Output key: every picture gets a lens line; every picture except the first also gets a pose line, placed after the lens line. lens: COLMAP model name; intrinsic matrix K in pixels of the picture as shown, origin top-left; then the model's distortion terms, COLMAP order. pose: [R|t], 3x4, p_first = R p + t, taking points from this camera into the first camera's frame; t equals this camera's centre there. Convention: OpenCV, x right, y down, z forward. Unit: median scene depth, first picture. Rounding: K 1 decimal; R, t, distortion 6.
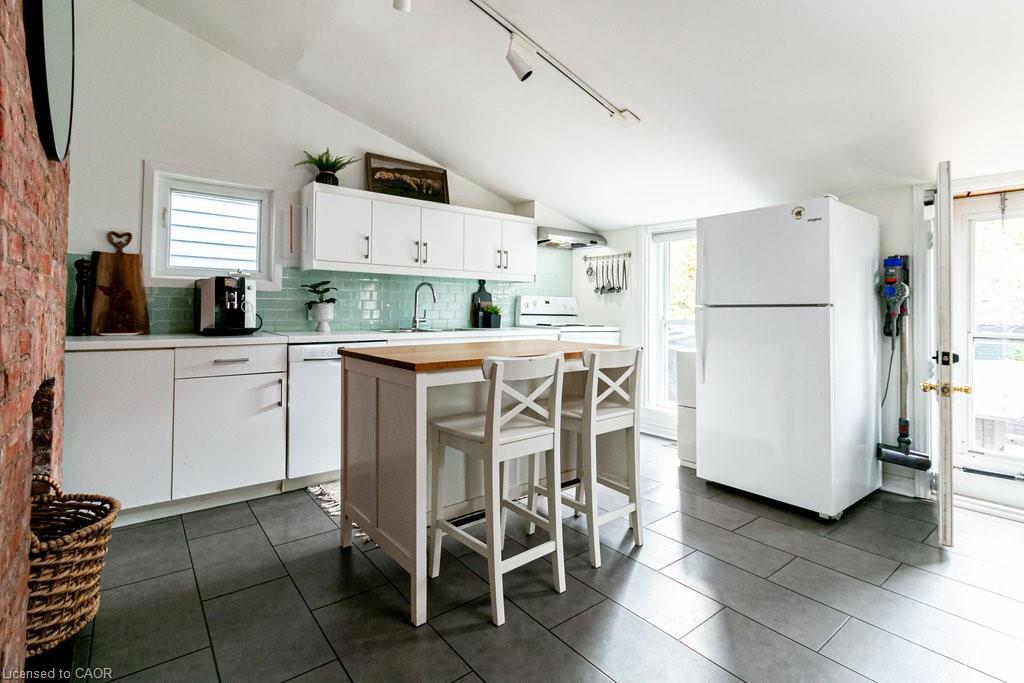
lens RADIAL K [[479.7, 0, 513.0], [0, 479.7, 308.0], [0, 0, 1]] dist [0.005566, 0.000865]
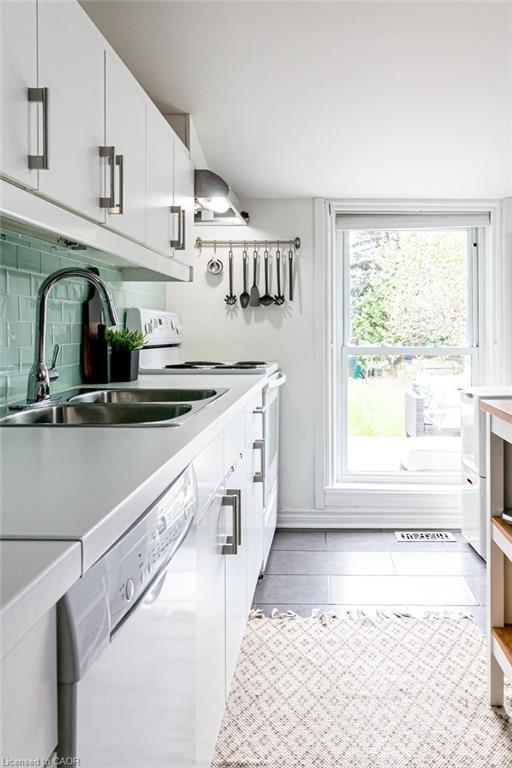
lens RADIAL K [[622.2, 0, 305.8], [0, 622.2, 328.5], [0, 0, 1]] dist [0.001125, 0.005701]
pose [[0.652712, -0.011585, 0.757518, -0.416381], [0.009113, 0.999931, 0.007440, -0.010651], [-0.757552, 0.002047, 0.652772, 0.570510]]
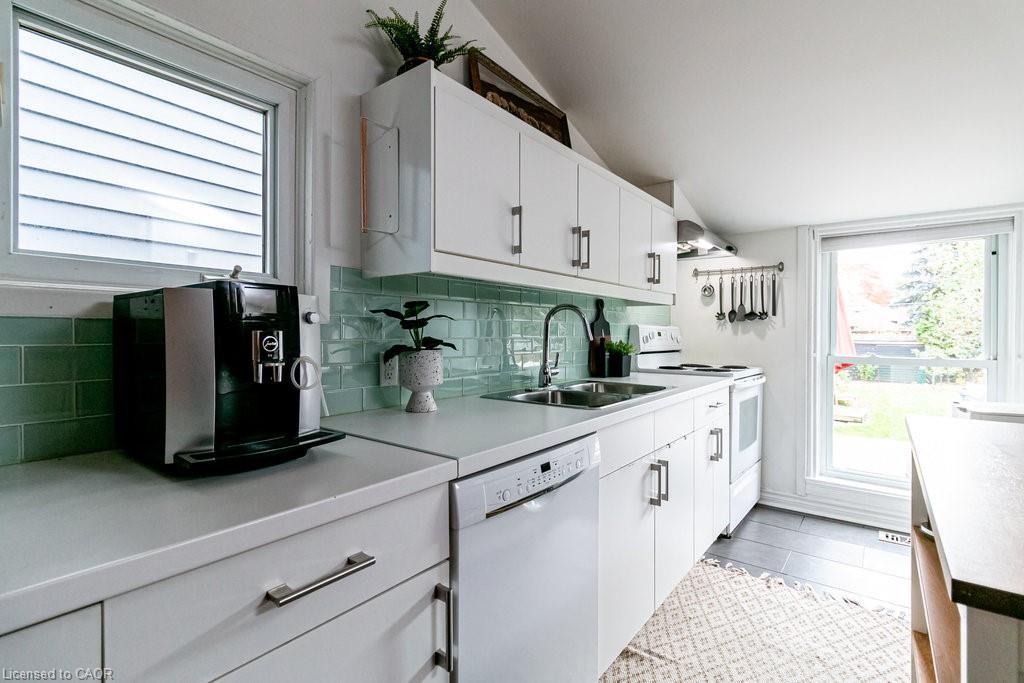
lens RADIAL K [[479.7, 0, 525.3], [0, 479.7, 335.9], [0, 0, 1]] dist [0.005566, 0.000865]
pose [[0.972105, -0.012043, 0.234238, -0.355662], [0.010214, 0.999907, 0.009018, -0.022251], [-0.234325, -0.006373, 0.972137, 0.466457]]
